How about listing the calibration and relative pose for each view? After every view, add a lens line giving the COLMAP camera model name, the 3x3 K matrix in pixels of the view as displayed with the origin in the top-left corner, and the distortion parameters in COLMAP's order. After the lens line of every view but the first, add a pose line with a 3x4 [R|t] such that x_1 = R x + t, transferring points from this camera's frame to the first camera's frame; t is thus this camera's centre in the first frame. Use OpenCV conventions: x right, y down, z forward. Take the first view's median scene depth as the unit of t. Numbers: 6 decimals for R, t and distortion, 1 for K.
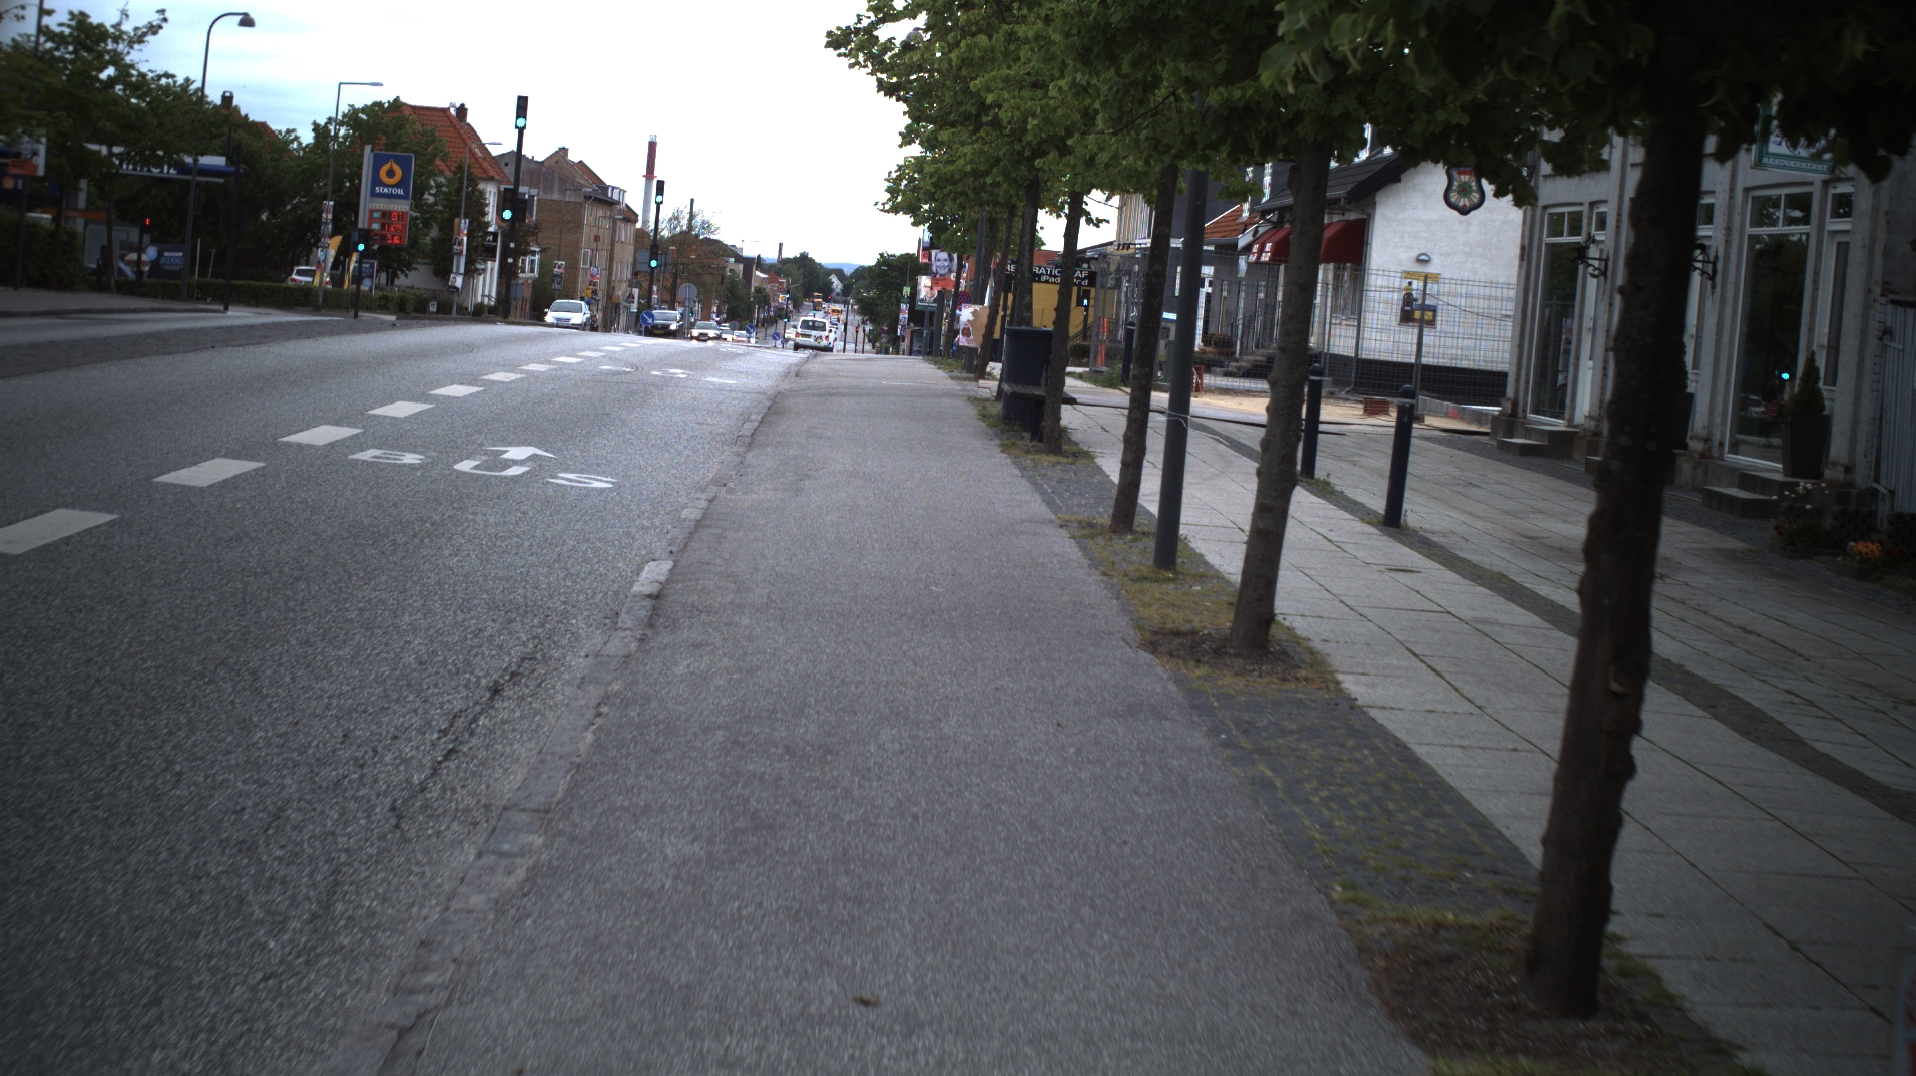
lens RADIAL K [[3288.9, 0, 958.0], [0, 3288.9, 538.0], [0, 0, 1]] dist [-0.305383, 0.493745]
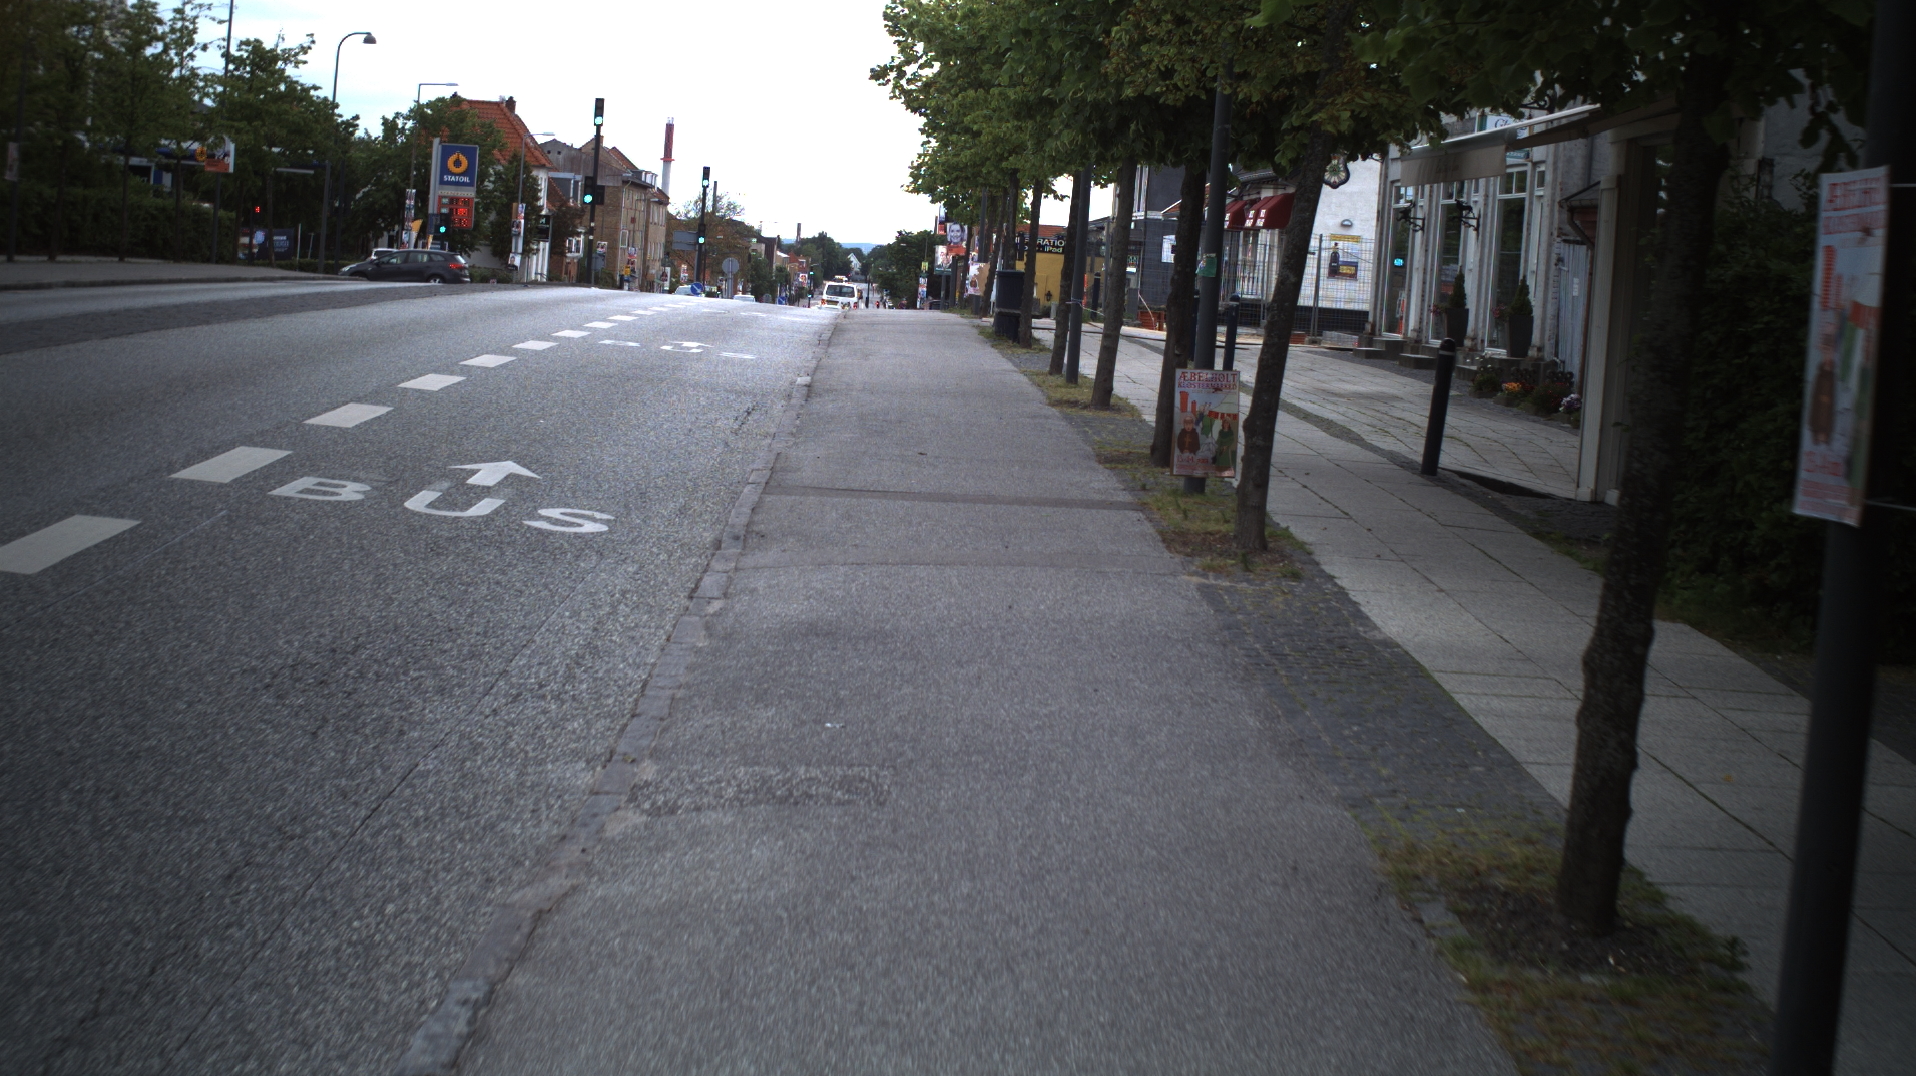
lens RADIAL K [[3288.9, 0, 958.0], [0, 3288.9, 538.0], [0, 0, 1]] dist [-0.305383, 0.493745]
pose [[0.999885, -0.013680, -0.006506, 0.002352], [0.013722, 0.999885, 0.006522, 0.019980], [0.006416, -0.006610, 0.999958, -0.204554]]
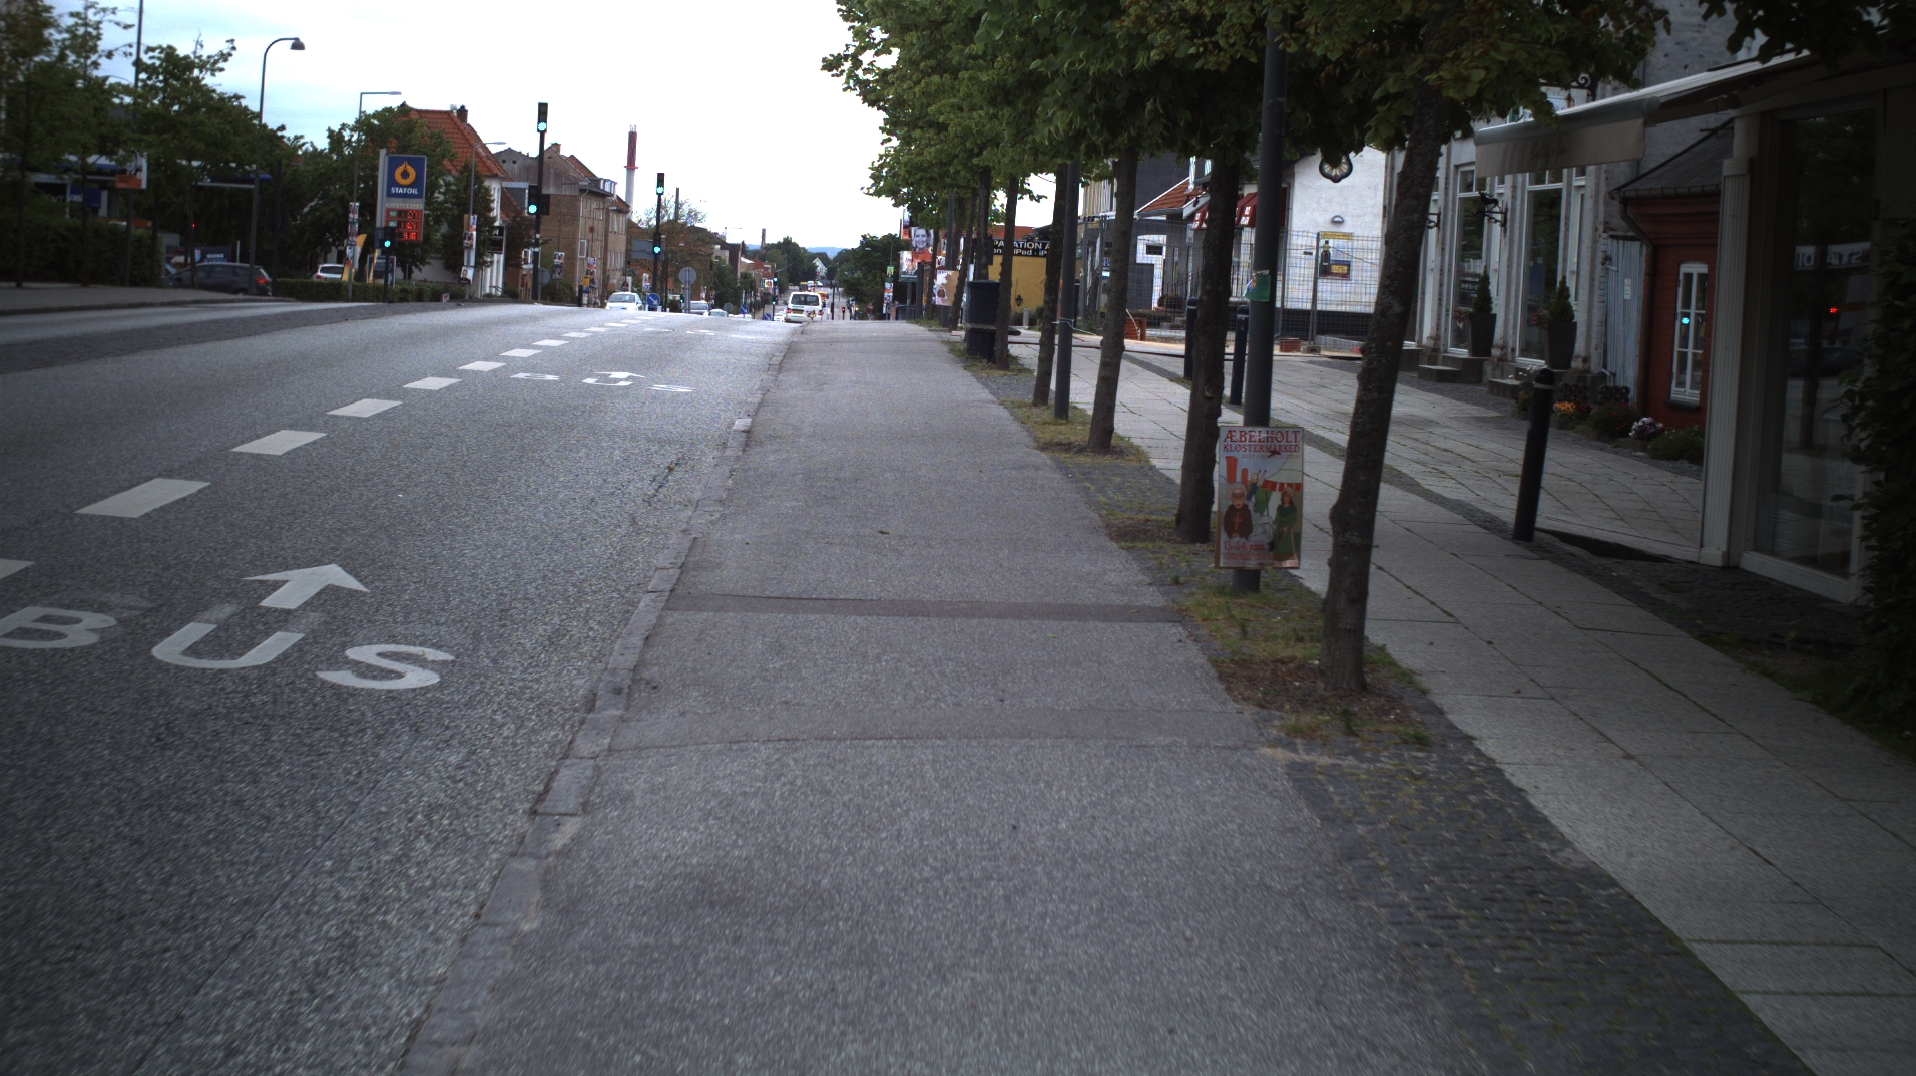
lens RADIAL K [[3288.9, 0, 958.0], [0, 3288.9, 538.0], [0, 0, 1]] dist [-0.305383, 0.493745]
pose [[0.999437, -0.033478, 0.002206, 0.002018], [0.033464, 0.999421, 0.006123, 0.013263], [-0.002409, -0.006046, 0.999979, -0.136451]]
